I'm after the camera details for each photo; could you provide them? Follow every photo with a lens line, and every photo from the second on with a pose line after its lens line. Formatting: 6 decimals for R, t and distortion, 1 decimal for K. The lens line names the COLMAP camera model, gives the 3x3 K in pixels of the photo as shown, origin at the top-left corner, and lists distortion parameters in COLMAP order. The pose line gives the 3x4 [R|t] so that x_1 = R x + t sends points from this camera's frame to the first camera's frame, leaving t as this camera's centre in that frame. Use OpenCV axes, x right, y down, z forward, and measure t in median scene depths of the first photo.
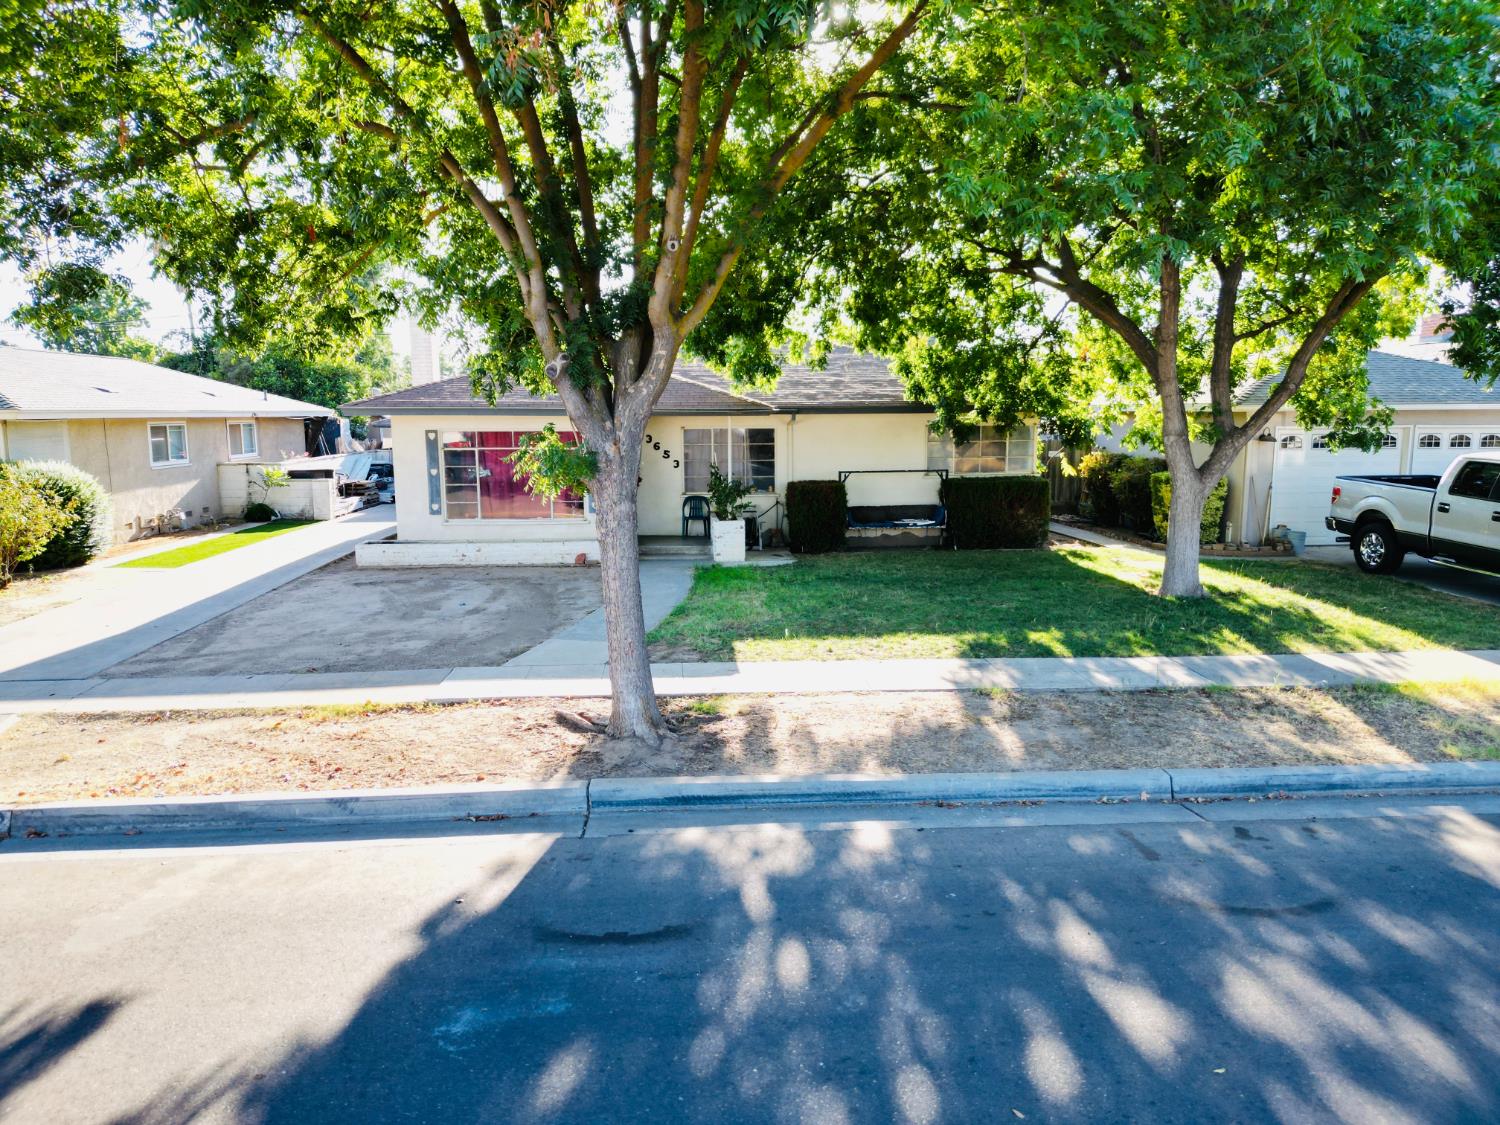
lens RADIAL K [[1055.5, 0, 744.1], [0, 1055.5, 567.7], [0, 0, 1]] dist [0.079013, -0.086605]
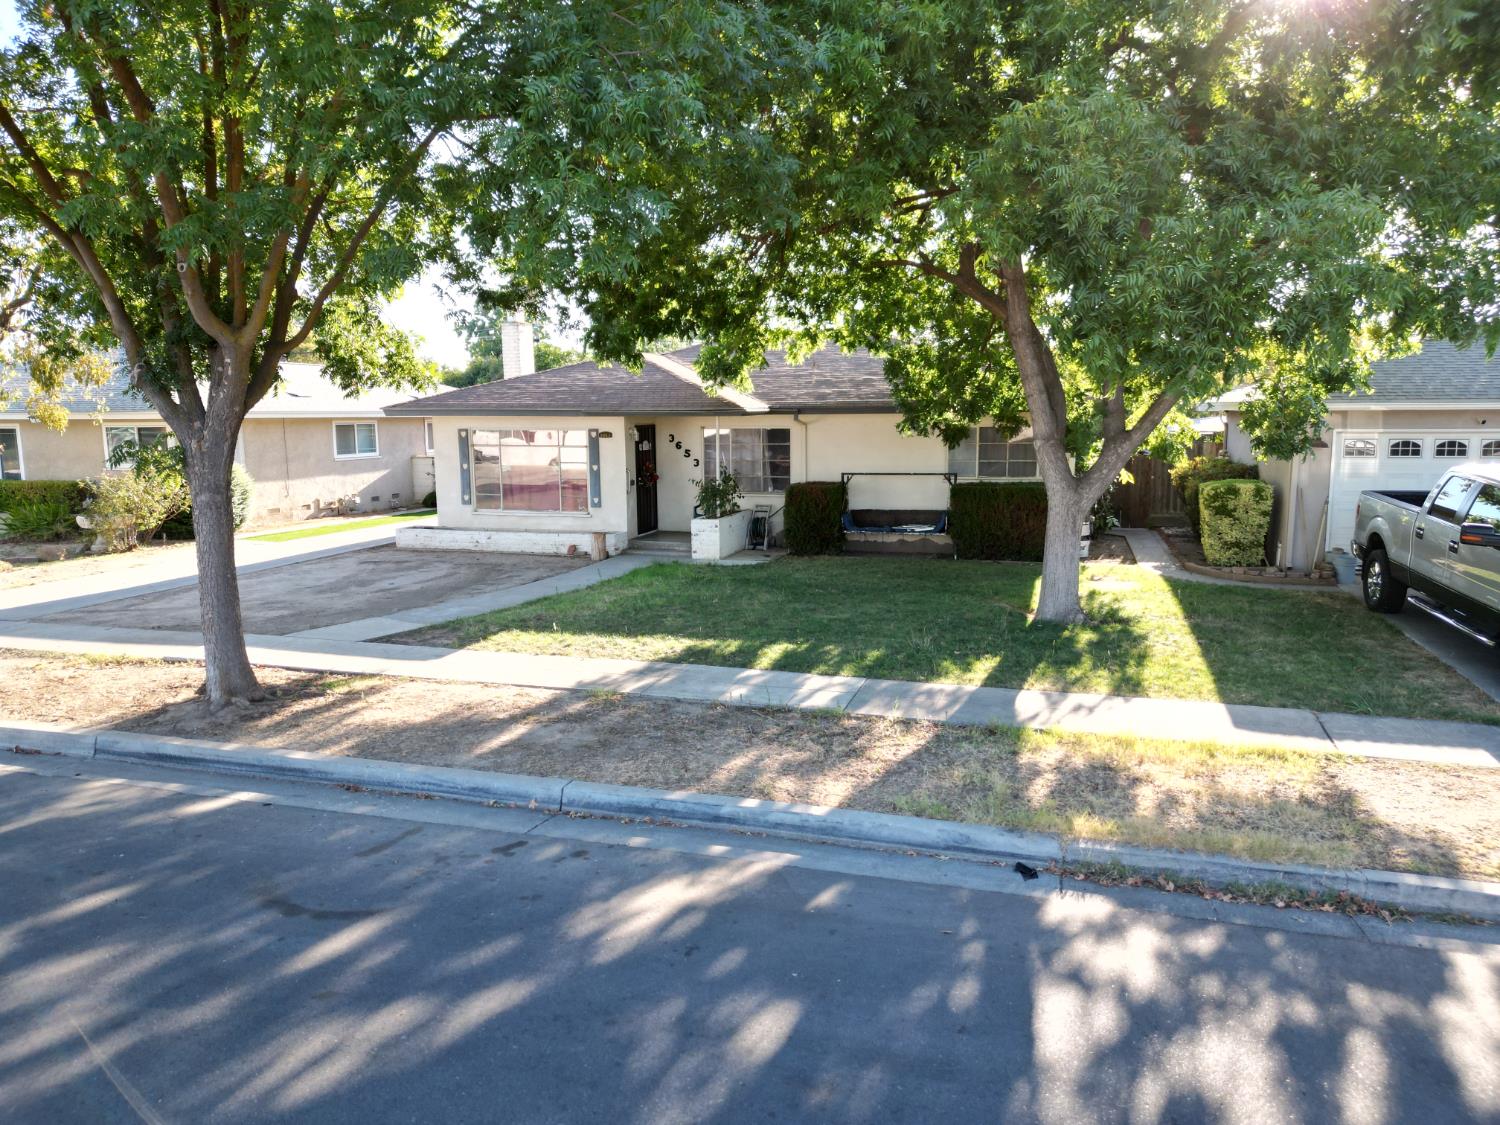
lens RADIAL K [[1055.5, 0, 744.1], [0, 1055.5, 567.7], [0, 0, 1]] dist [0.079013, -0.086605]
pose [[0.932458, 0.051358, -0.357609, 0.710620], [-0.050549, 0.998654, 0.011617, -0.021010], [0.357724, 0.007245, 0.933799, 0.116603]]
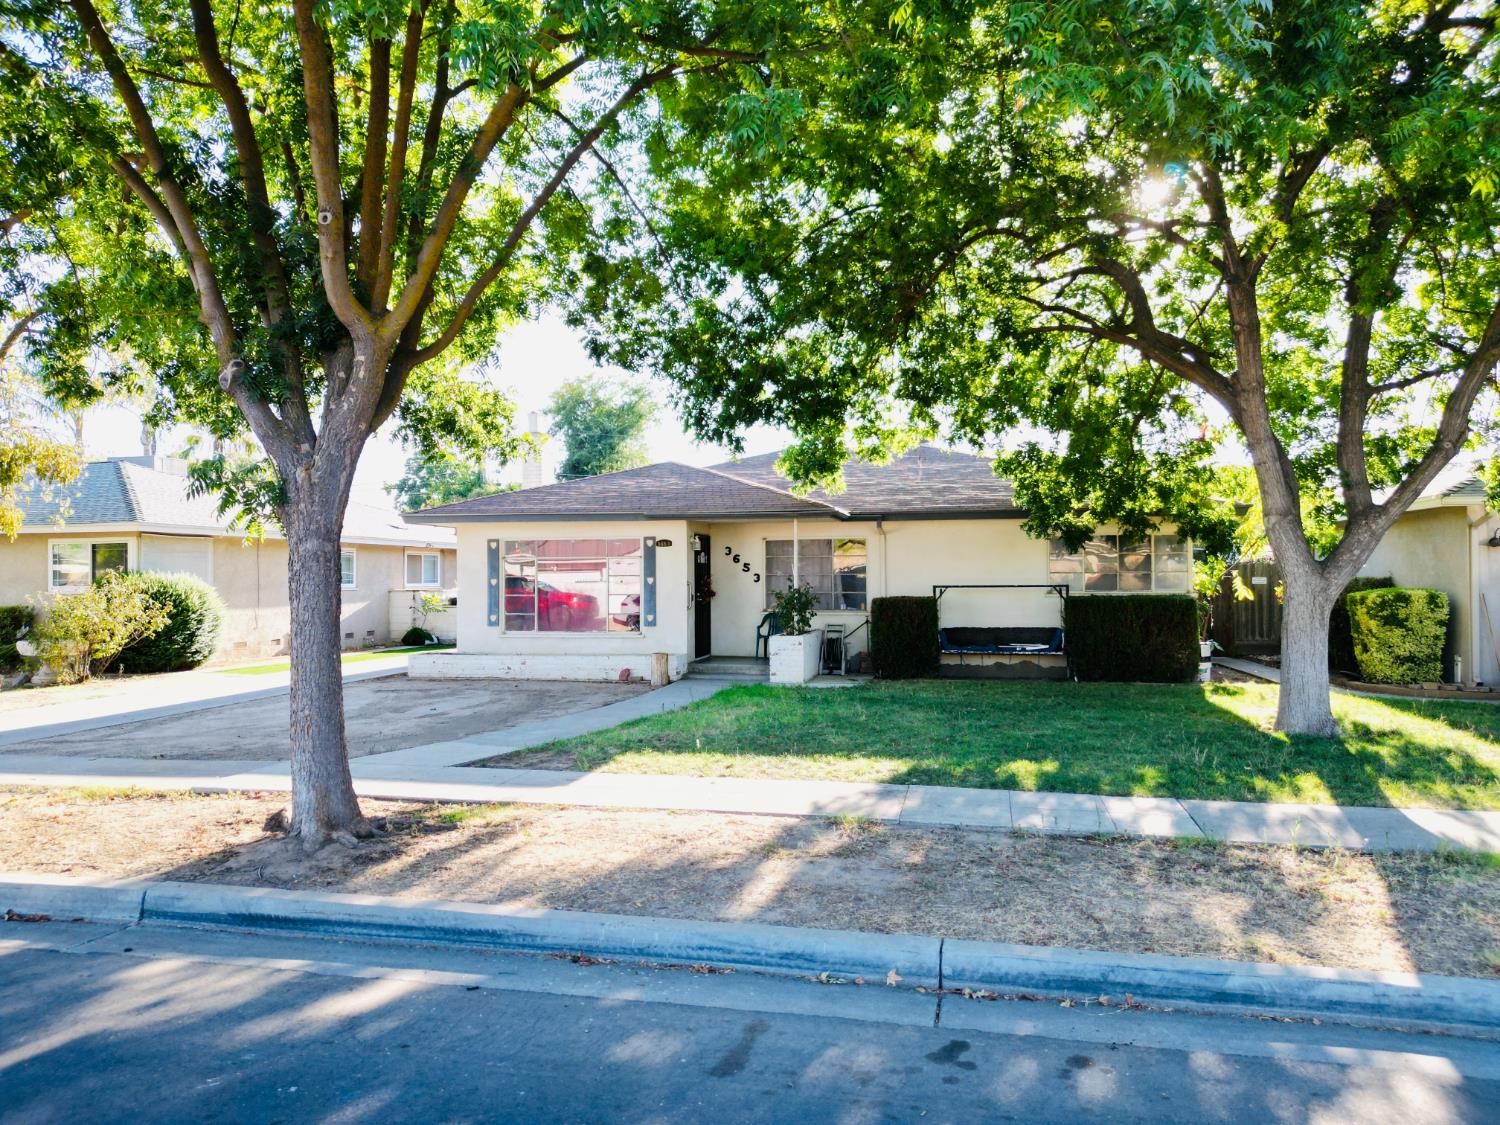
lens RADIAL K [[1055.5, 0, 744.1], [0, 1055.5, 567.7], [0, 0, 1]] dist [0.079013, -0.086605]
pose [[0.958543, -0.002079, -0.284939, 0.371877], [-0.042006, 0.988017, -0.148517, 0.057097], [0.281833, 0.154329, 0.946970, 0.271773]]
